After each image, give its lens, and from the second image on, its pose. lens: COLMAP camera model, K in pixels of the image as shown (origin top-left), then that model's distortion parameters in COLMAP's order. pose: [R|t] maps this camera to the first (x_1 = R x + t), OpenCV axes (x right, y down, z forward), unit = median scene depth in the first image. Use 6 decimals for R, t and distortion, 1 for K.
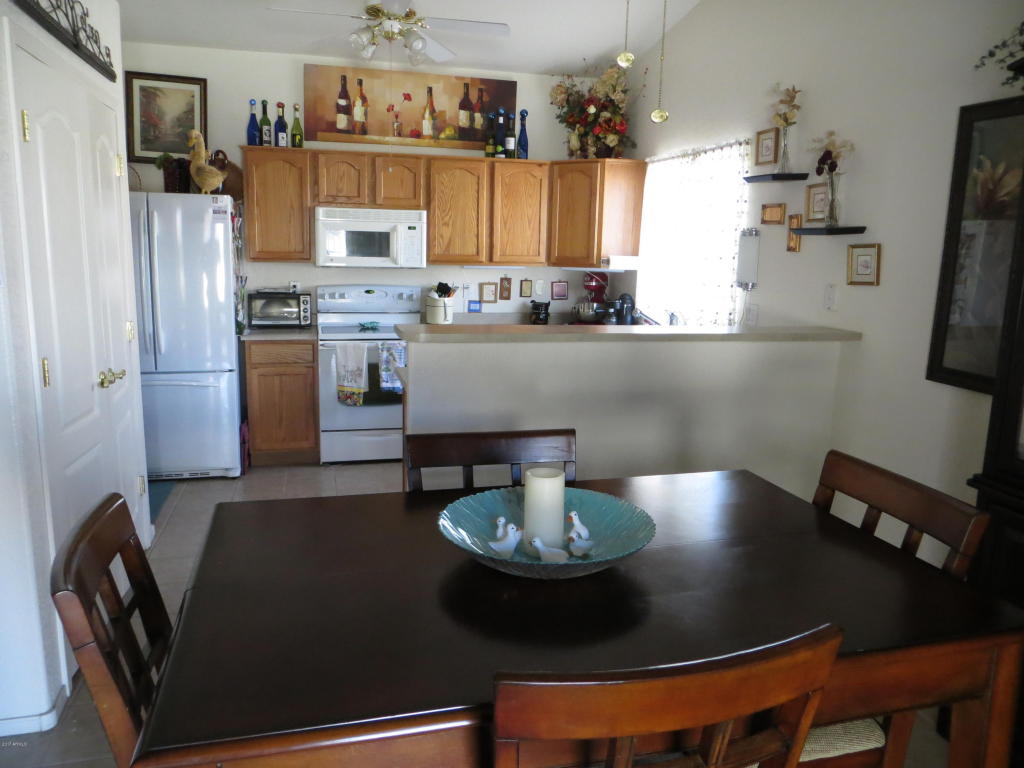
lens RADIAL K [[770.5, 0, 506.2], [0, 770.5, 379.9], [0, 0, 1]] dist [-0.021110, 0.009044]
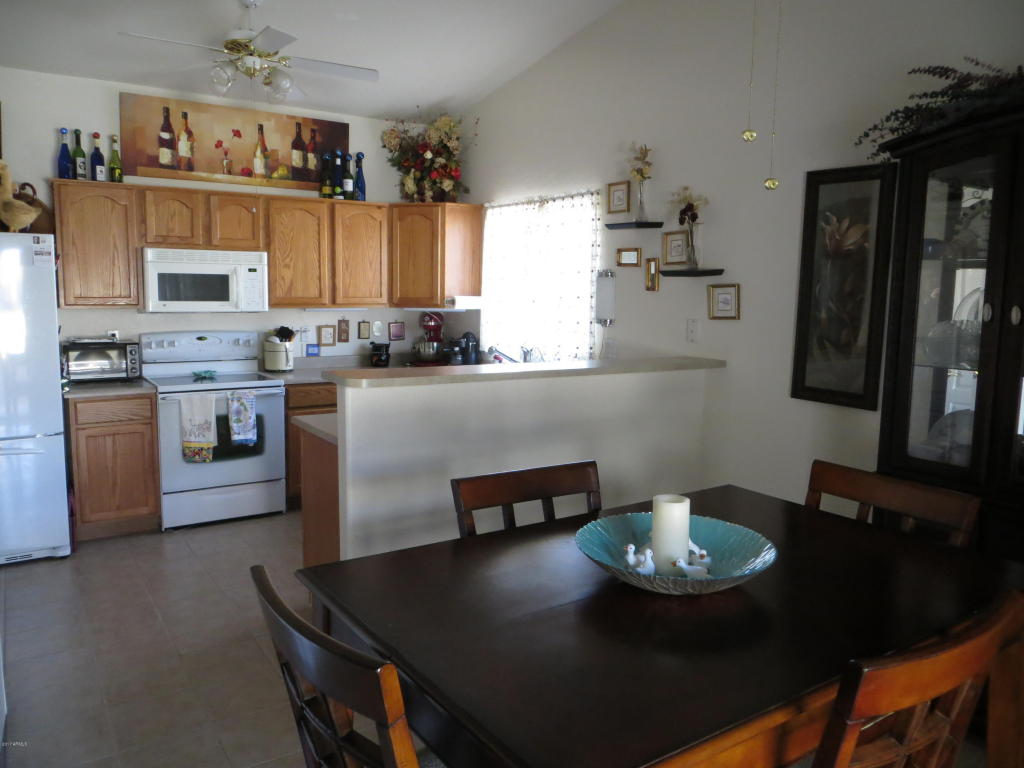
lens RADIAL K [[770.5, 0, 506.2], [0, 770.5, 379.9], [0, 0, 1]] dist [-0.021110, 0.009044]
pose [[0.945203, -0.048822, 0.322812, -0.138947], [0.064190, 0.997247, -0.037126, -0.007125], [-0.320110, 0.055813, 0.945735, 0.010664]]
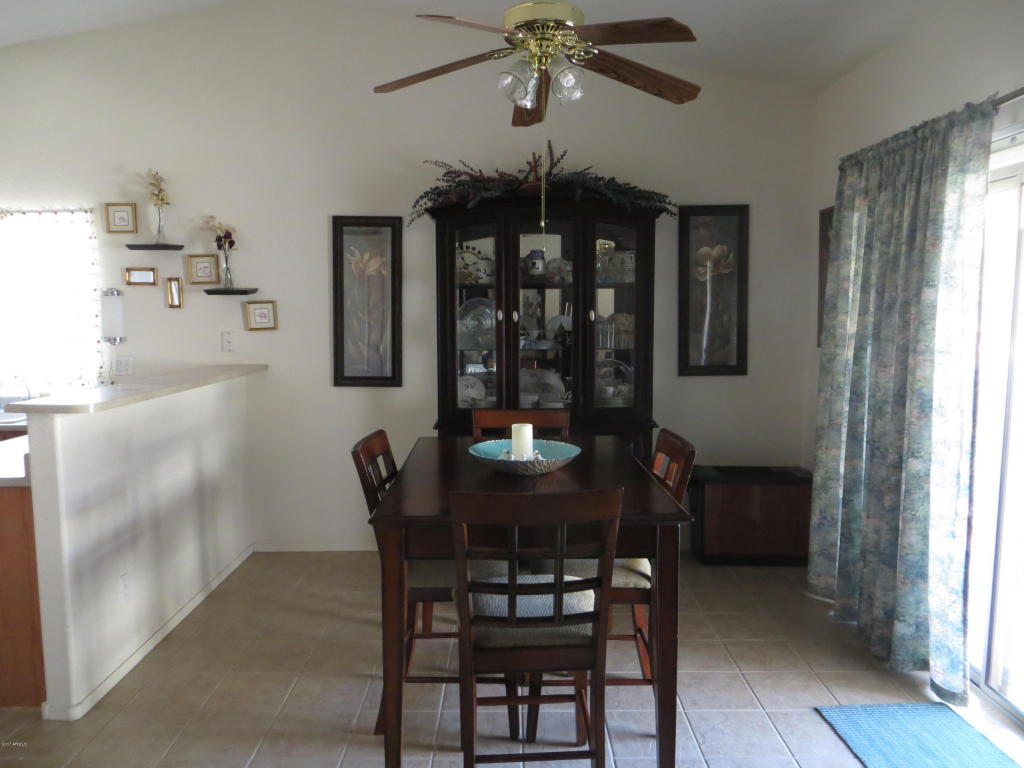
lens RADIAL K [[770.5, 0, 506.2], [0, 770.5, 379.9], [0, 0, 1]] dist [-0.021110, 0.009044]
pose [[0.246517, -0.121761, 0.961459, -0.478875], [0.177311, 0.980997, 0.078773, -0.042191], [-0.952780, 0.151058, 0.263422, 0.144529]]
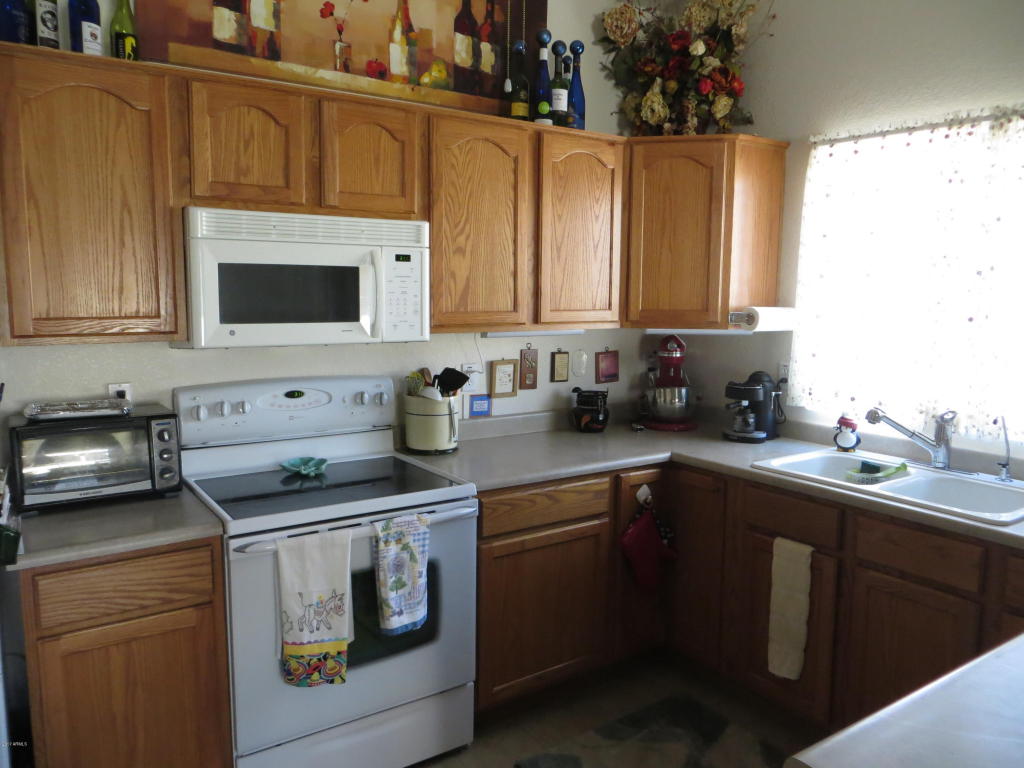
lens RADIAL K [[770.5, 0, 506.2], [0, 770.5, 379.9], [0, 0, 1]] dist [-0.021110, 0.009044]
pose [[0.940812, -0.054746, 0.334478, -0.223600], [0.071801, 0.996663, -0.038831, -0.100868], [-0.331236, 0.060549, 0.941603, 0.542364]]
